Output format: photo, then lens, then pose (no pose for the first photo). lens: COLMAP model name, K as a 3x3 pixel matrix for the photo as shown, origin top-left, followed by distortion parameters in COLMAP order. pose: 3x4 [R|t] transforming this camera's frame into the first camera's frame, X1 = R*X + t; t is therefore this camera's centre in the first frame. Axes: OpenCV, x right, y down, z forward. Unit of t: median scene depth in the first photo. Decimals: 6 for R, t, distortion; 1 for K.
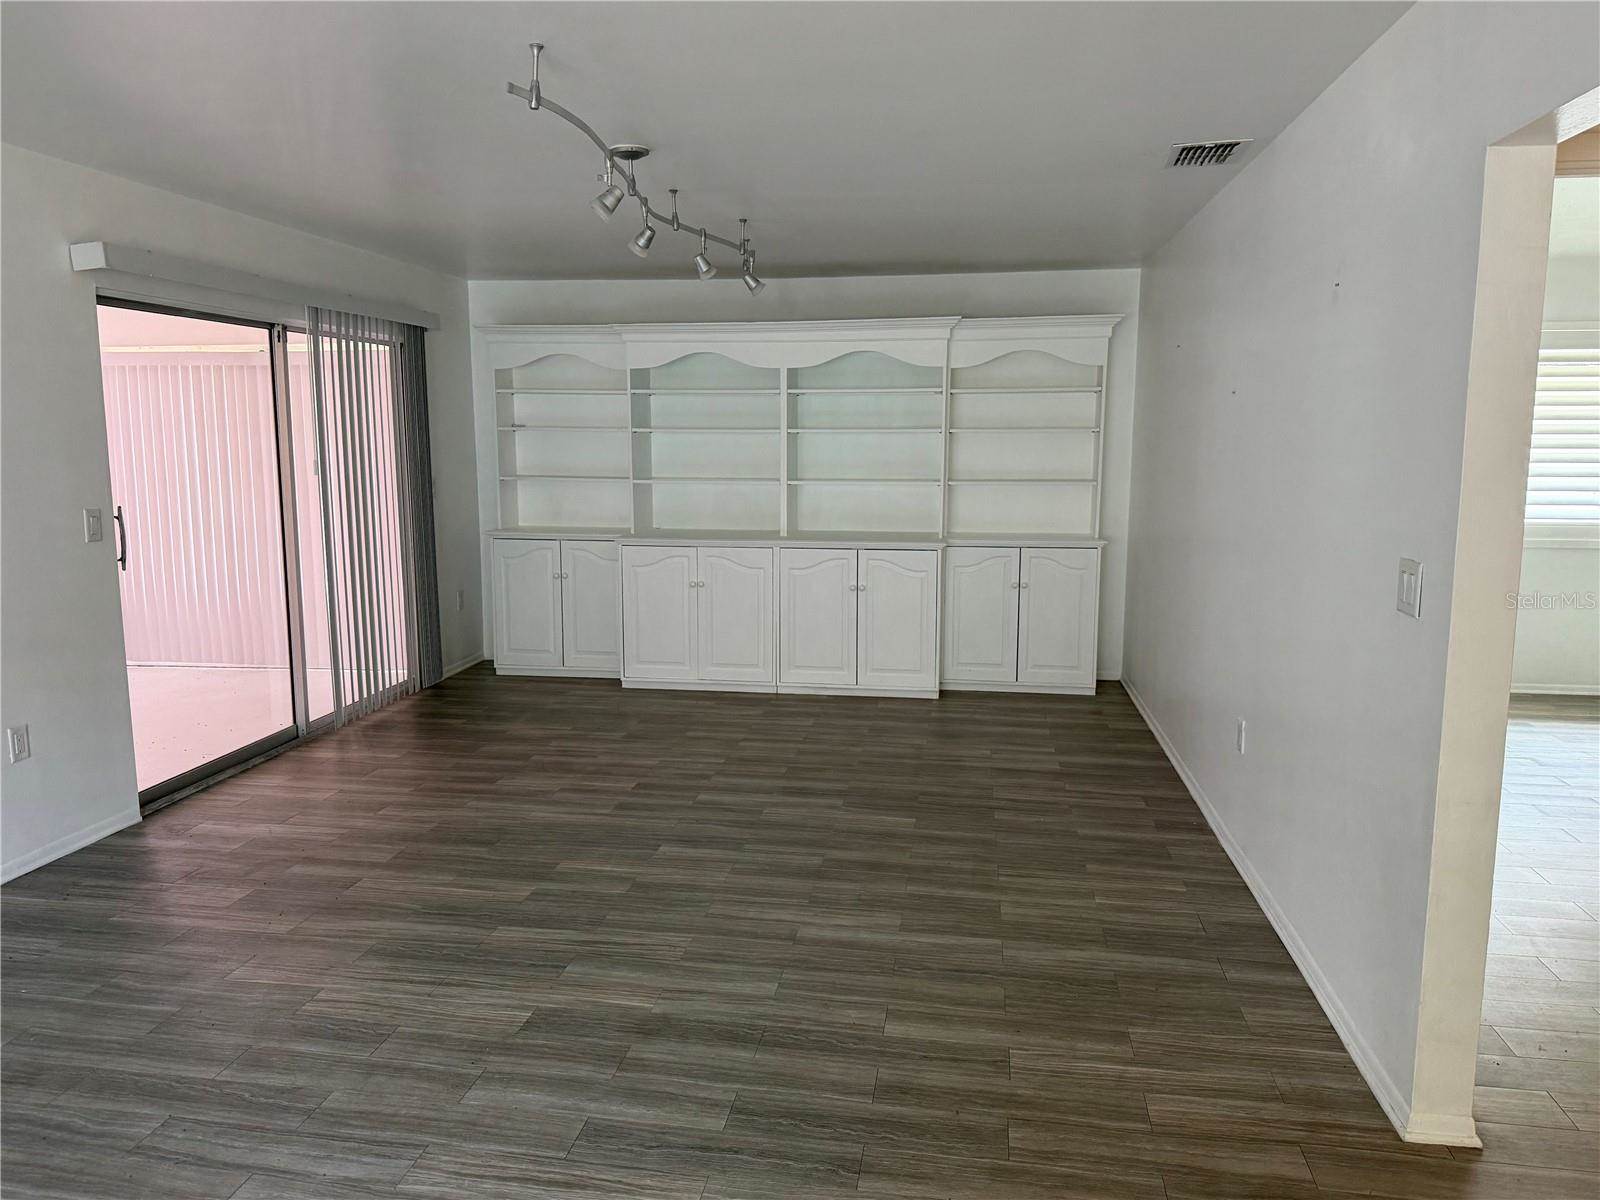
lens RADIAL K [[1159.5, 0, 800.0], [0, 1159.5, 600.0], [0, 0, 1]] dist [0.060138, -0.150101]
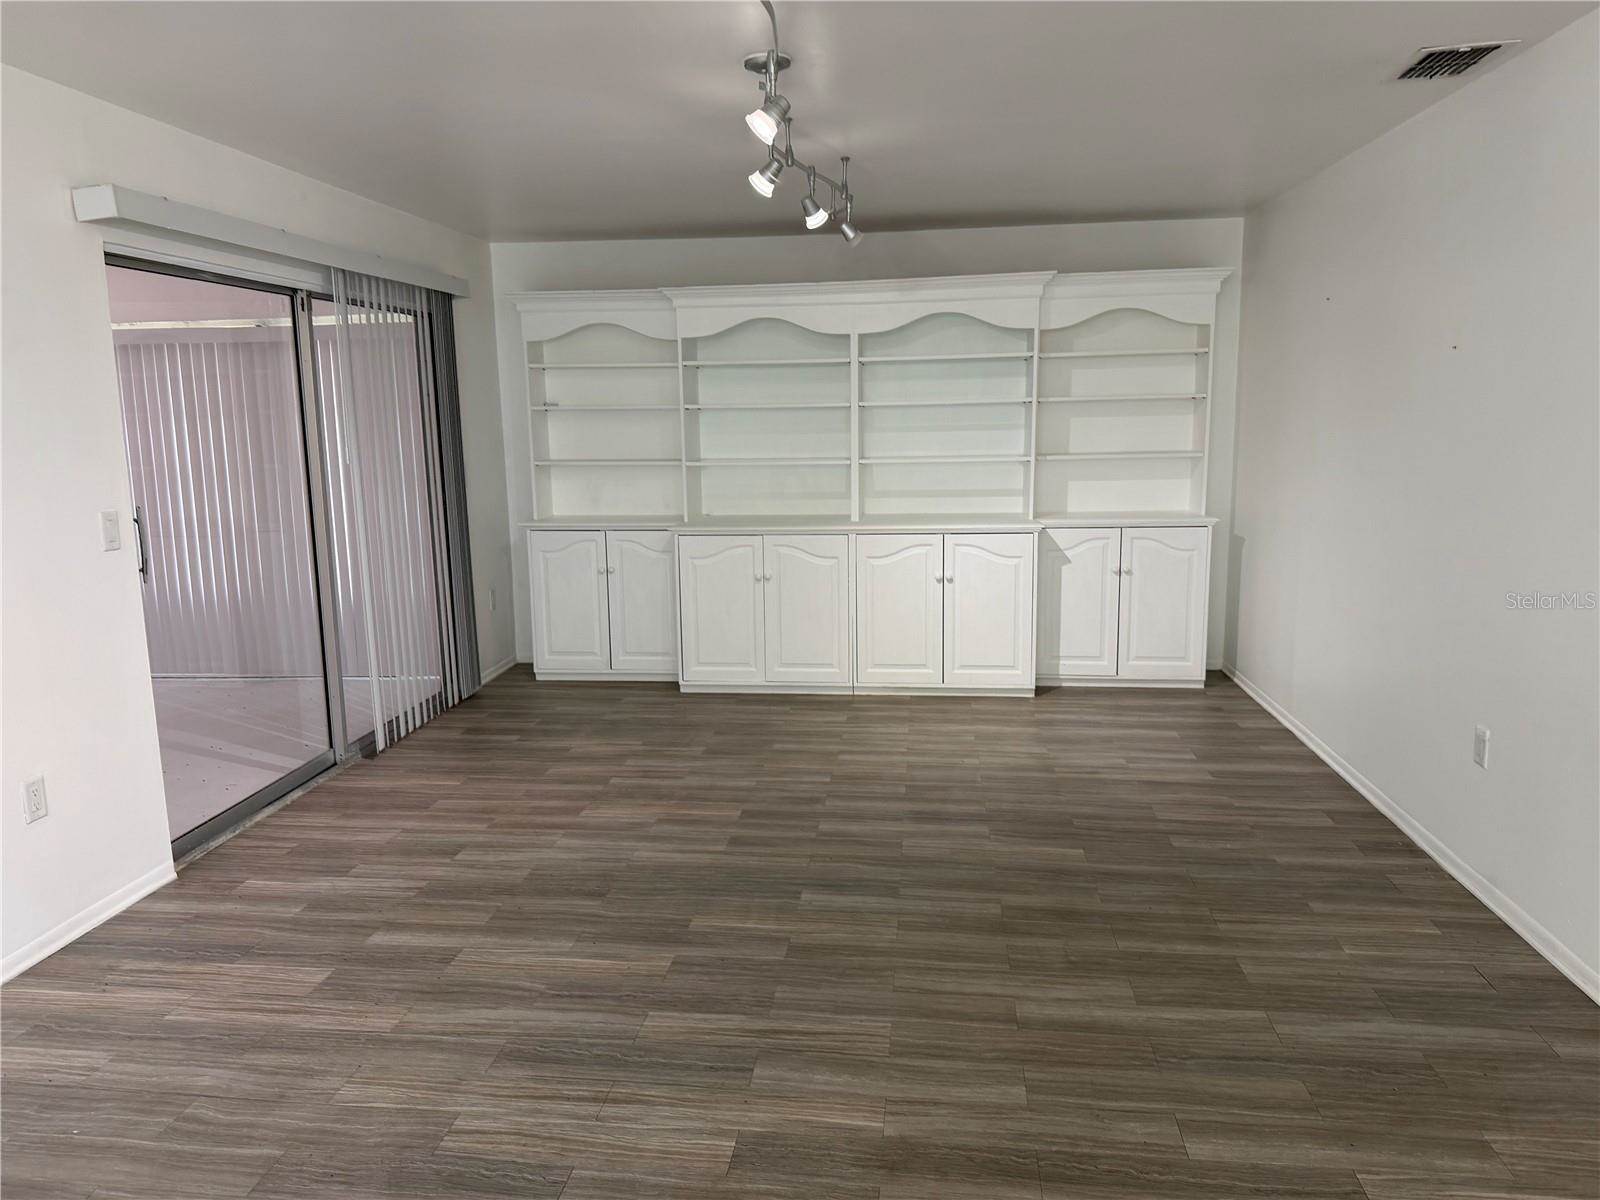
lens RADIAL K [[1164.5, 0, 791.9], [0, 1164.5, 607.5], [0, 0, 1]] dist [0.060520, -0.146448]
pose [[0.999432, -0.023685, 0.023958, -0.135825], [0.023068, 0.999404, 0.025696, -0.018651], [-0.024553, -0.025128, 0.999383, 0.143584]]
